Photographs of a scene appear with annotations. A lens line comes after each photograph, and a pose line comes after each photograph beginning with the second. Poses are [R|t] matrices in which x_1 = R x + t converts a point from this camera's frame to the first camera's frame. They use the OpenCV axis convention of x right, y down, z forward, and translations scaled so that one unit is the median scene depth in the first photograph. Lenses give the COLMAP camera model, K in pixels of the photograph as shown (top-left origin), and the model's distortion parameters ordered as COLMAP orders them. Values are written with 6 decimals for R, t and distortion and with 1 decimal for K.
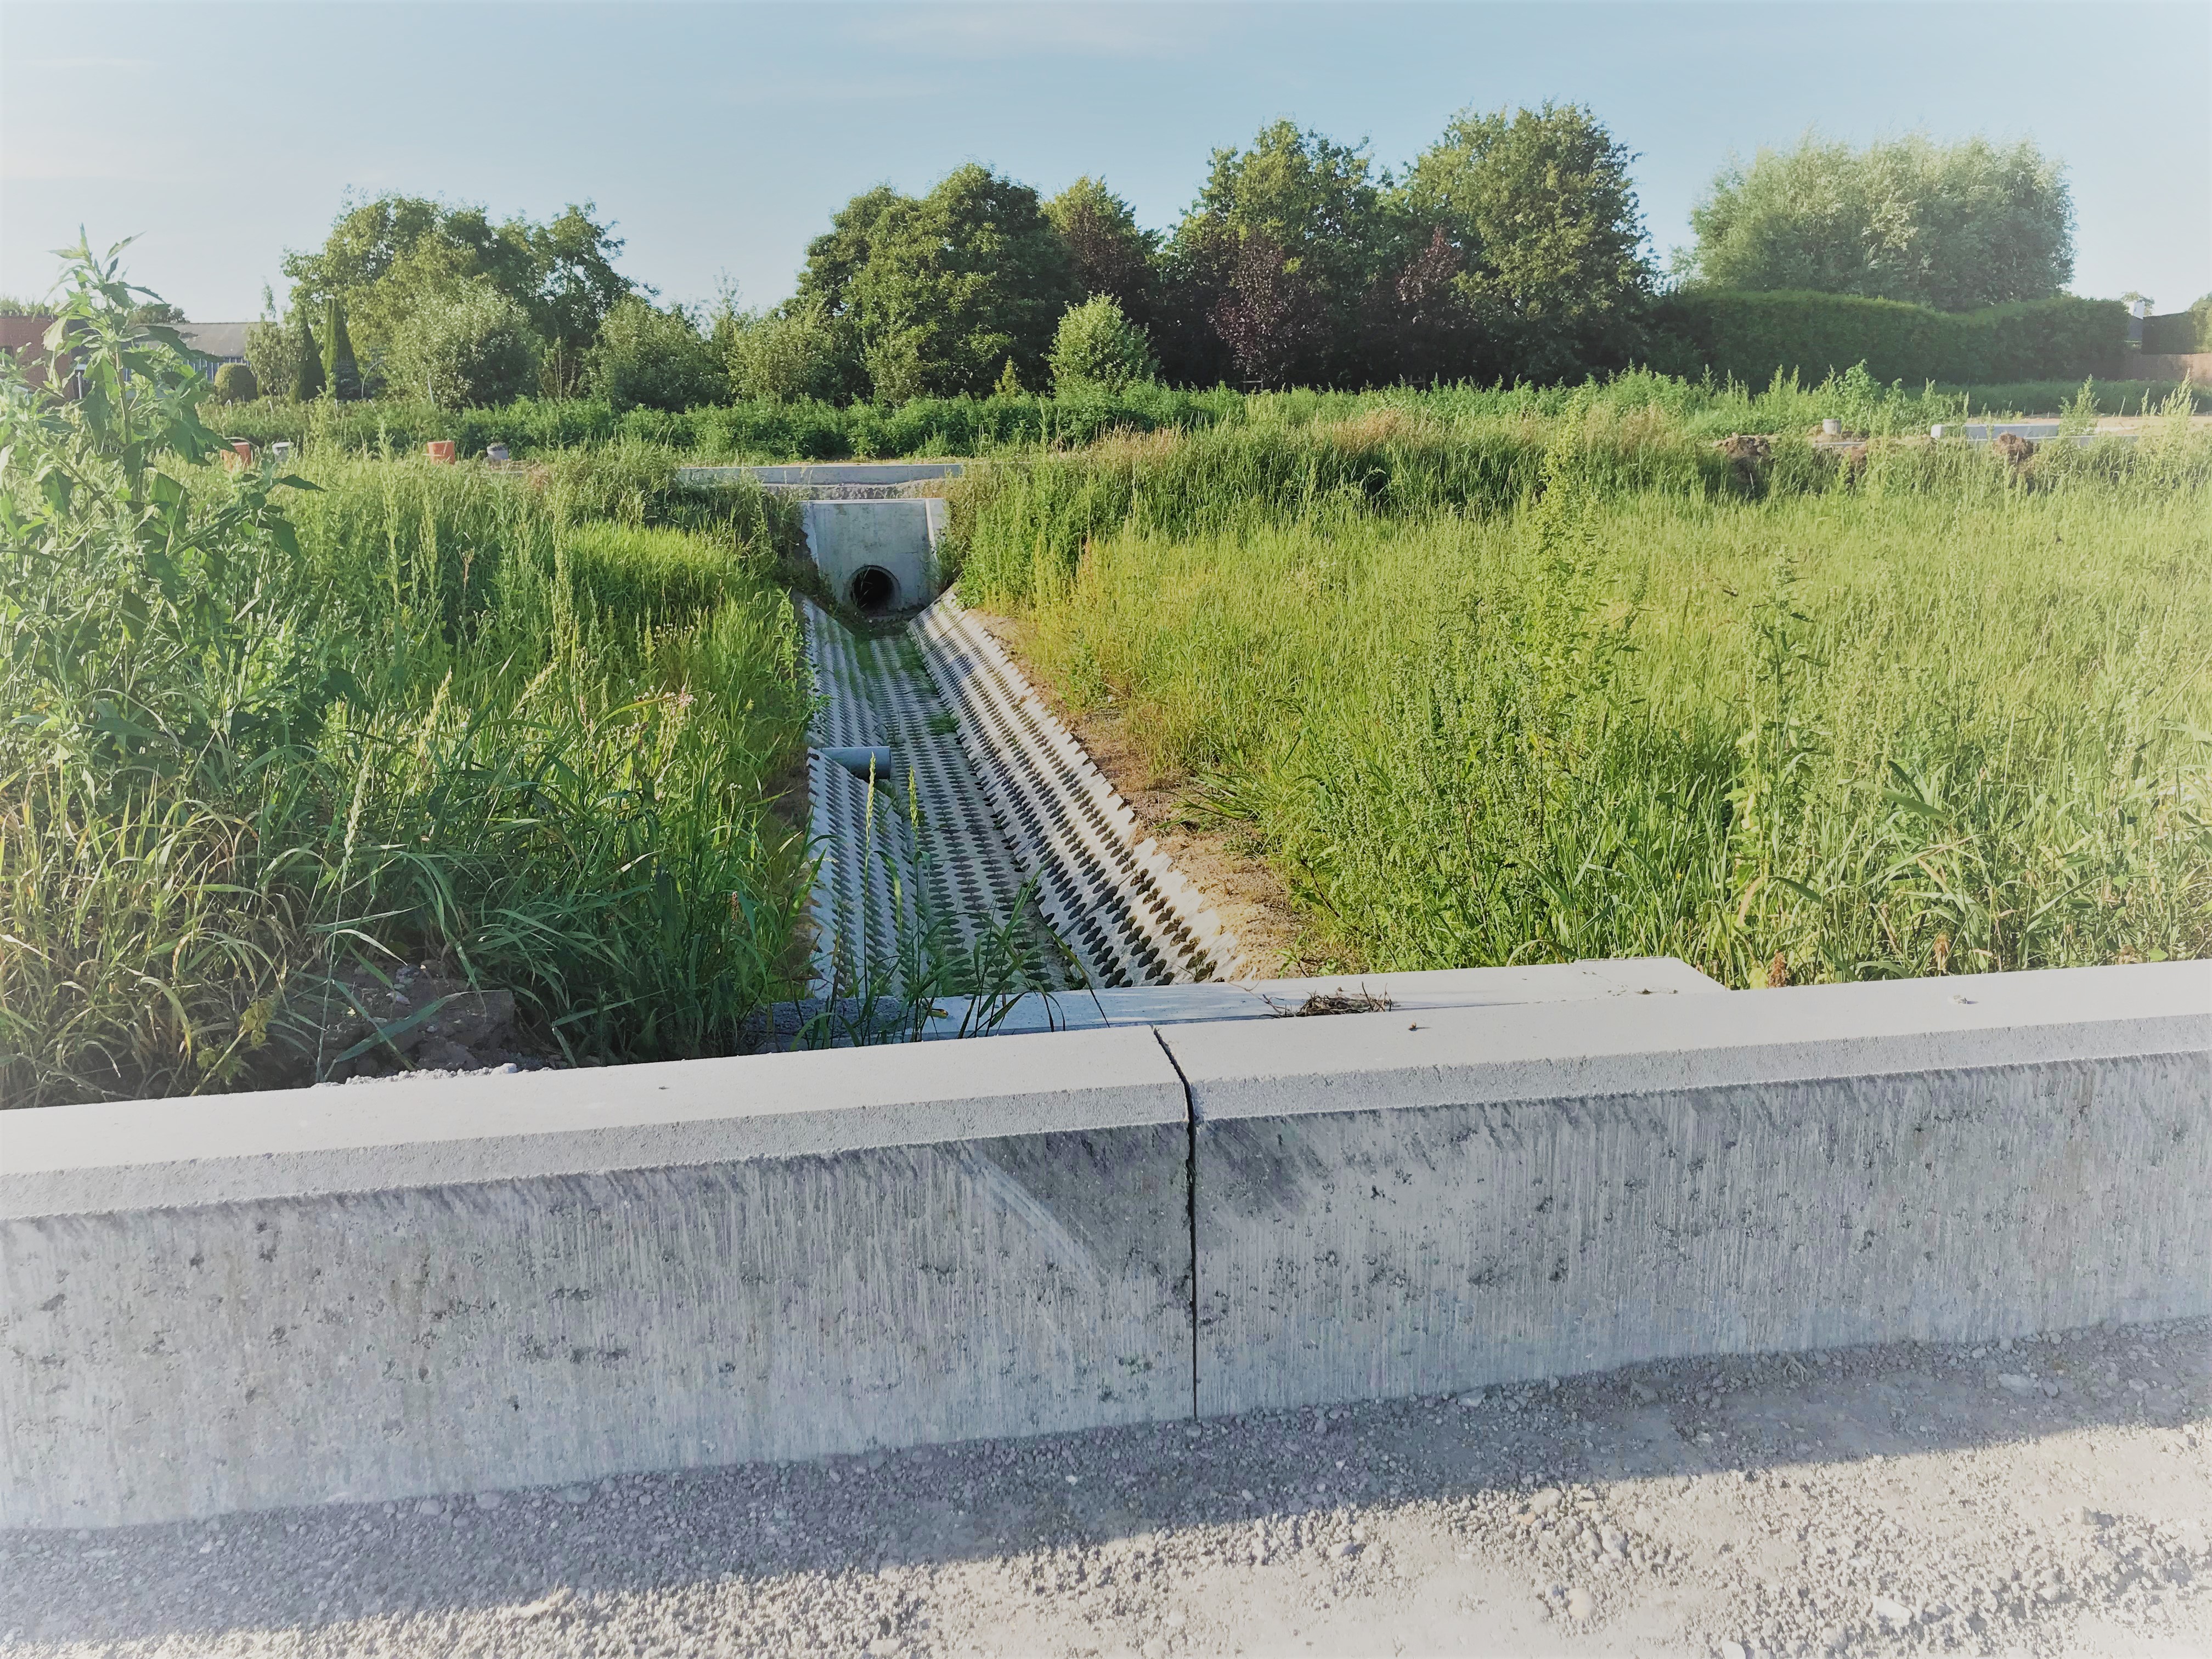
lens RADIAL K [[1735.7, 0, 1102.3], [0, 1735.7, 816.3], [0, 0, 1]] dist [0.003605, -0.003670]
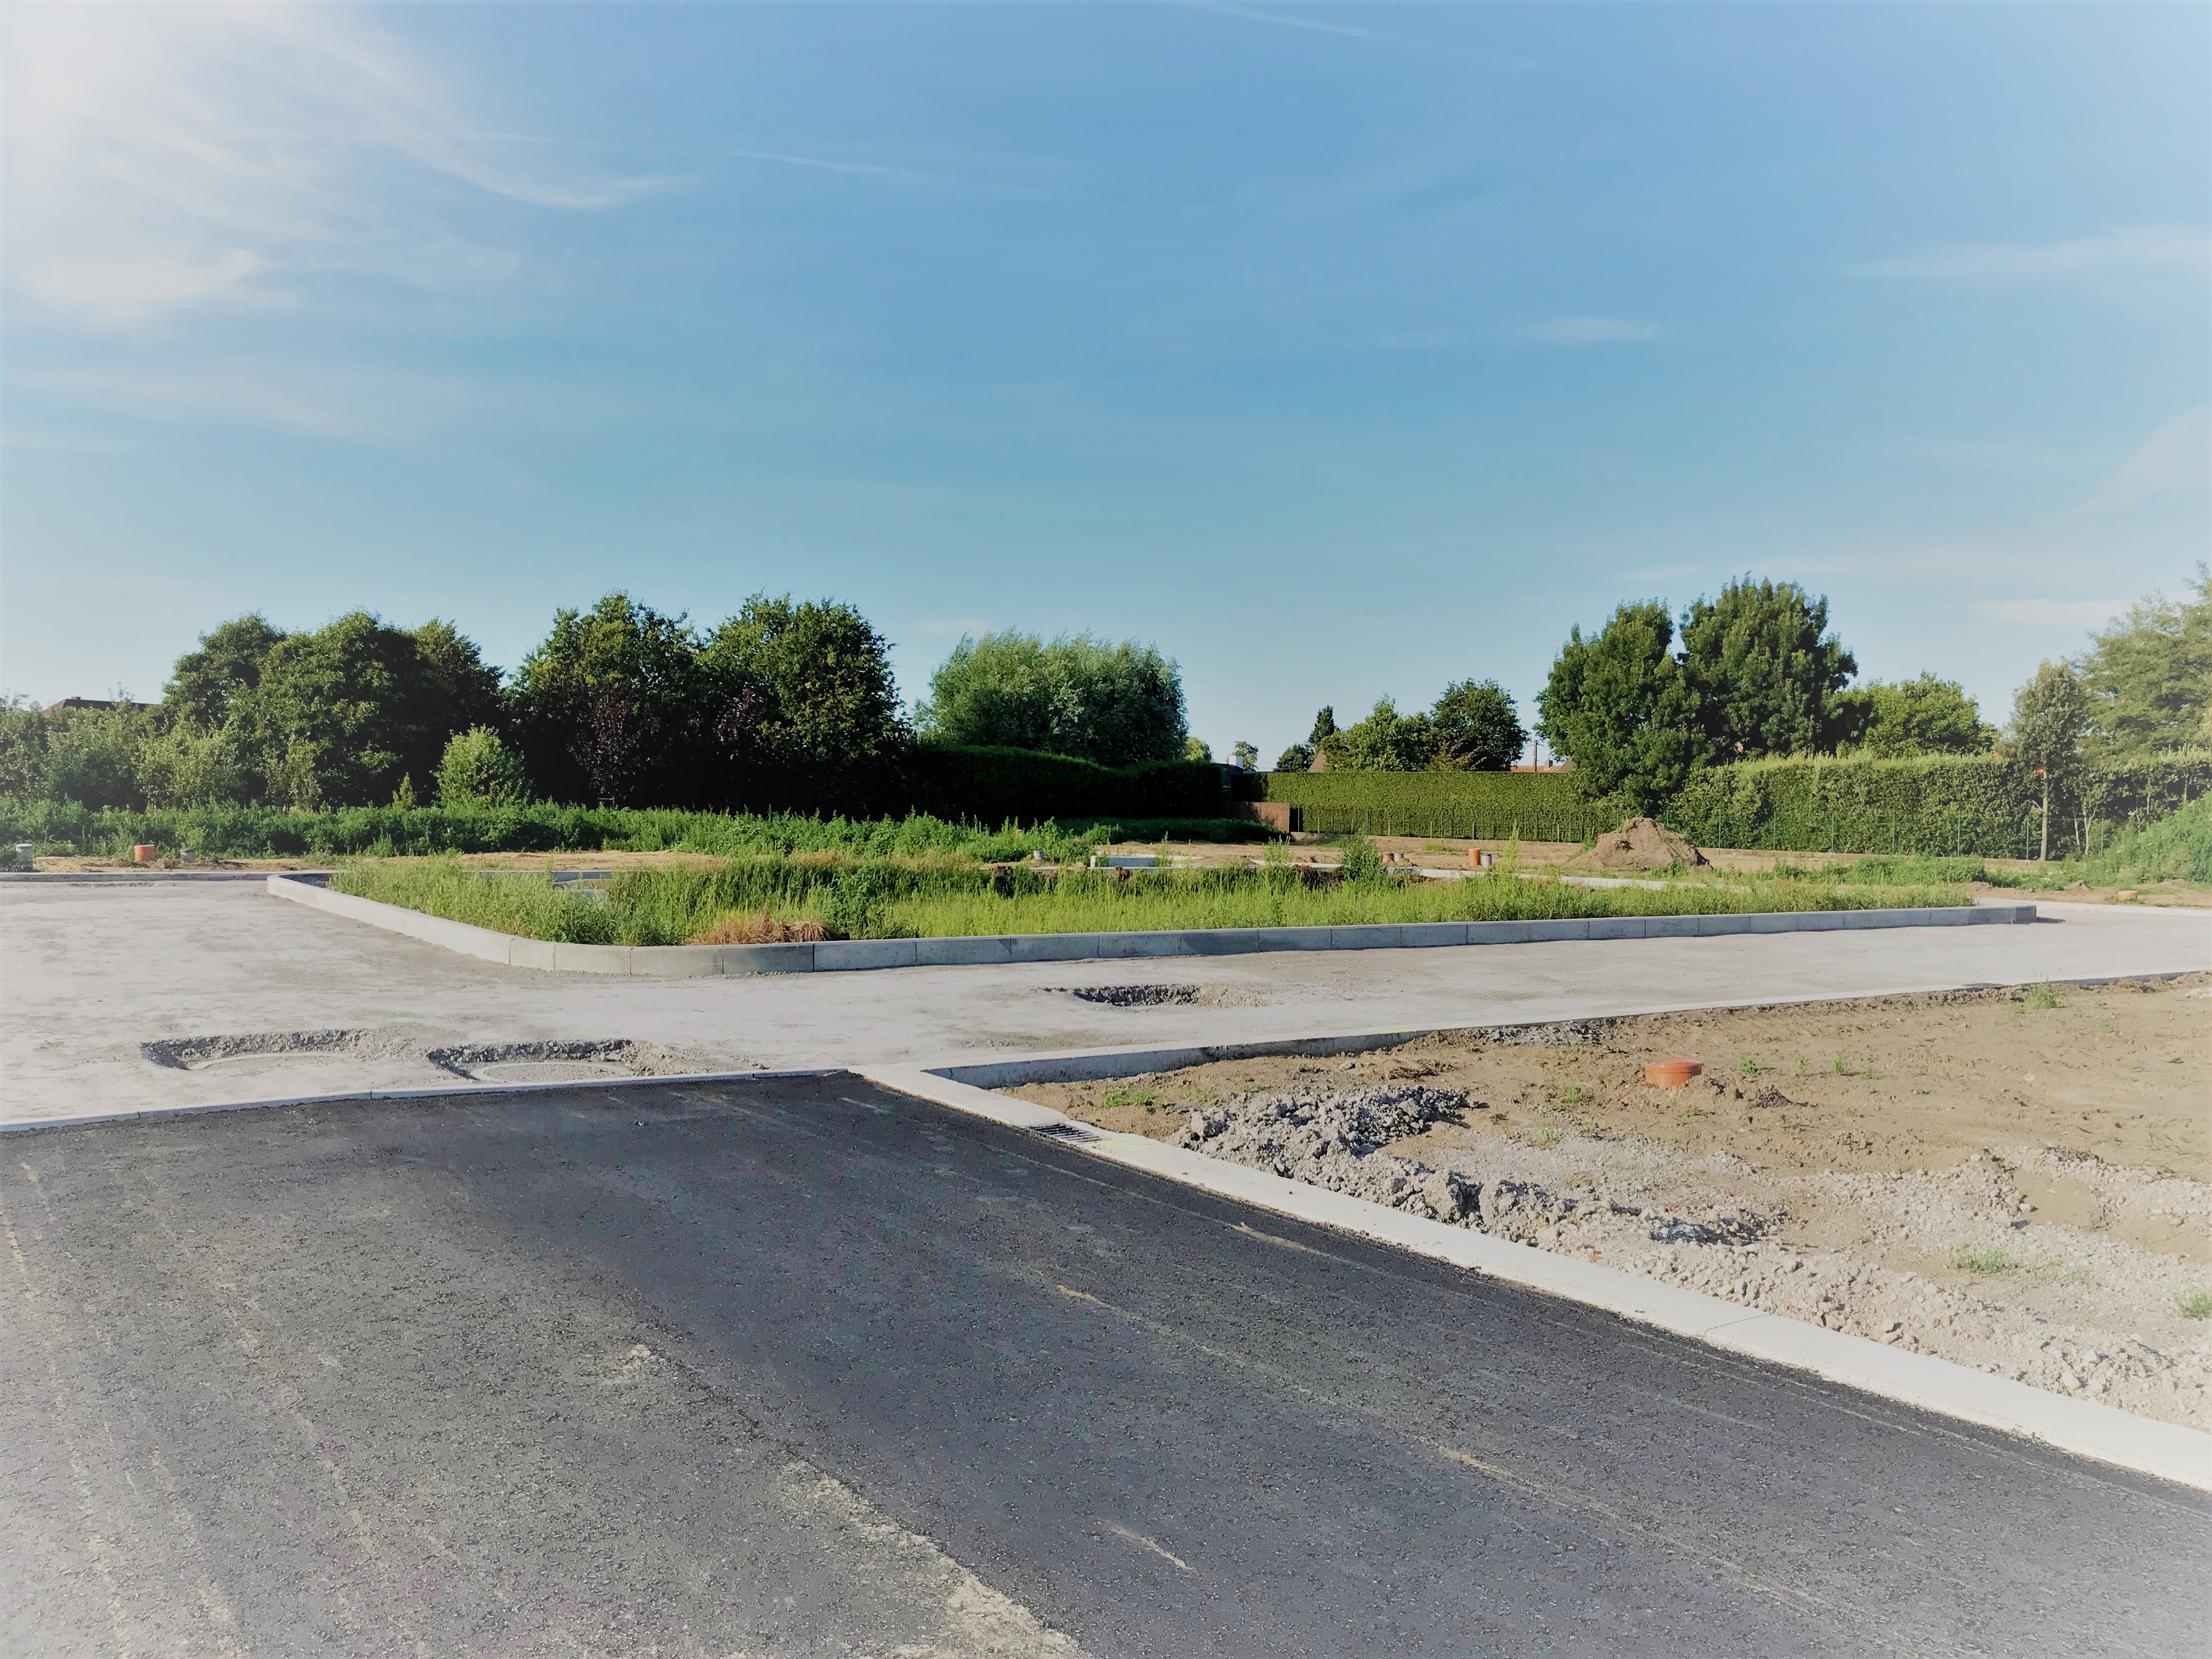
lens RADIAL K [[1735.7, 0, 1124.6], [0, 1735.7, 835.8], [0, 0, 1]] dist [0.003605, -0.003670]
pose [[0.903273, 0.028742, 0.428102, -0.104210], [0.063038, 0.978037, -0.198671, 0.044963], [-0.424410, 0.206440, 0.881623, -0.241668]]
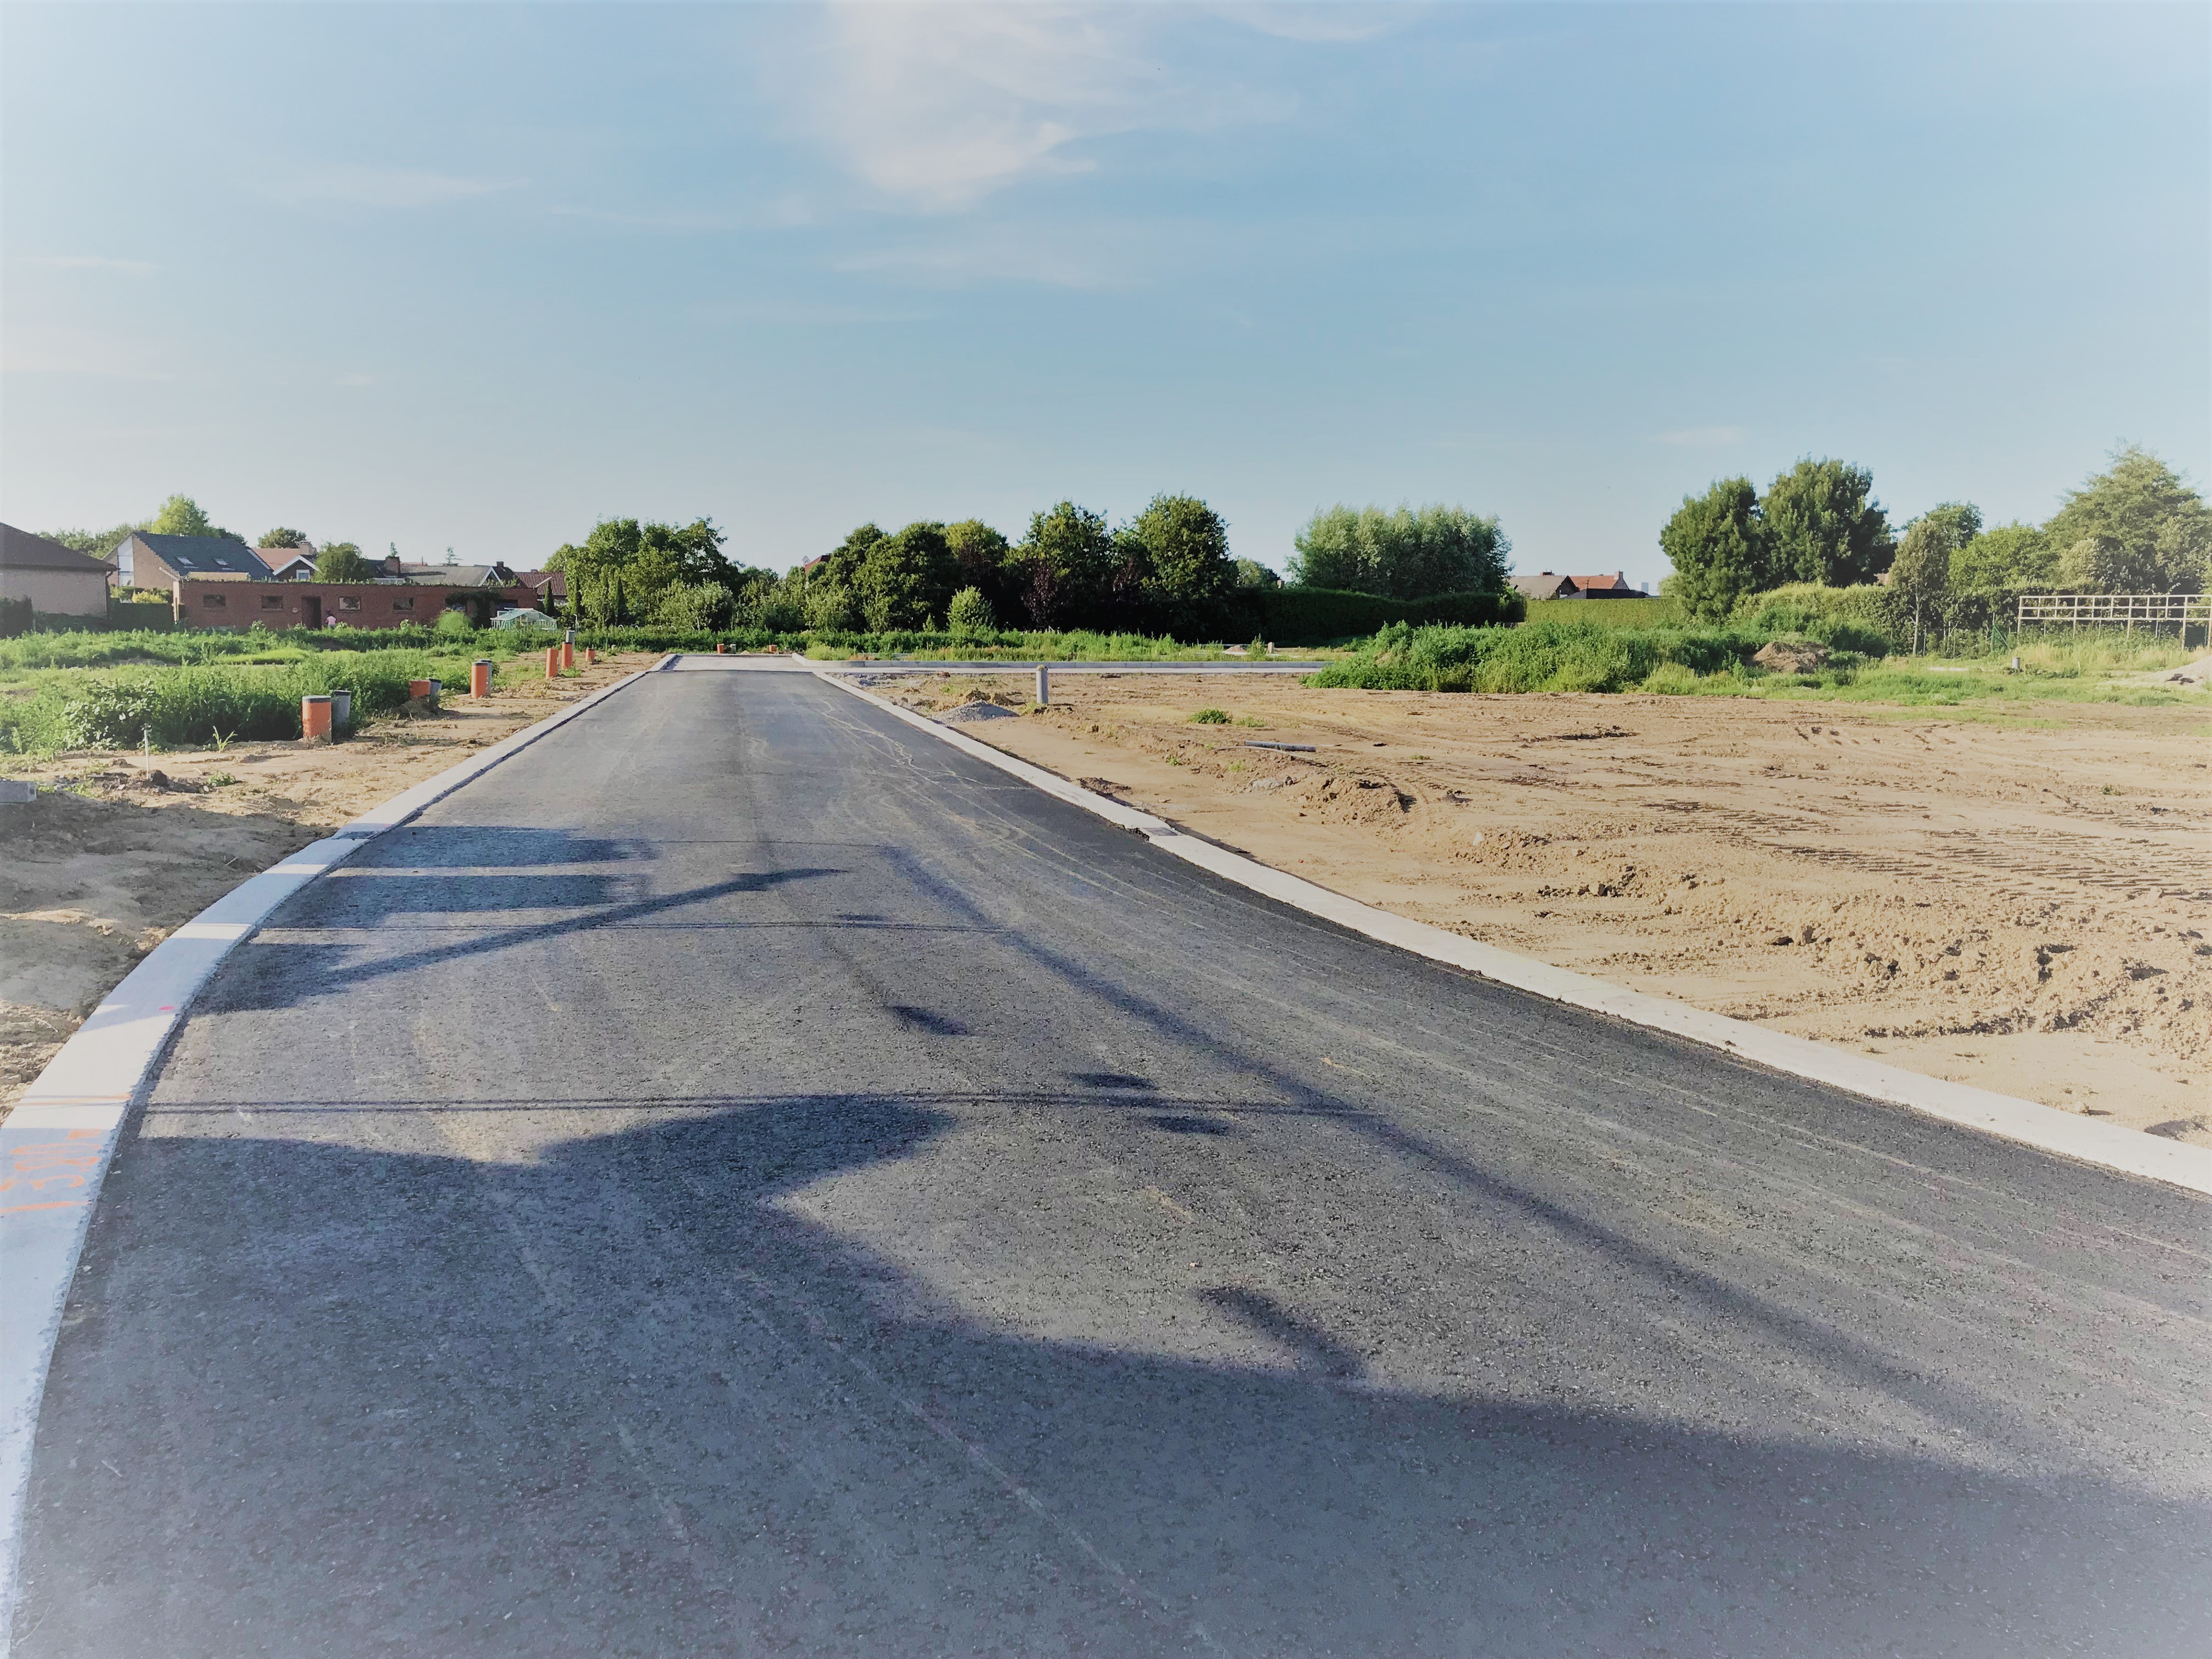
lens RADIAL K [[1735.7, 0, 1104.0], [0, 1735.7, 832.0], [0, 0, 1]] dist [0.003605, -0.003670]
pose [[0.998873, 0.021529, 0.042308, 0.074844], [-0.016799, 0.993885, -0.109138, 0.234520], [-0.044399, 0.108305, 0.993126, -1.094362]]
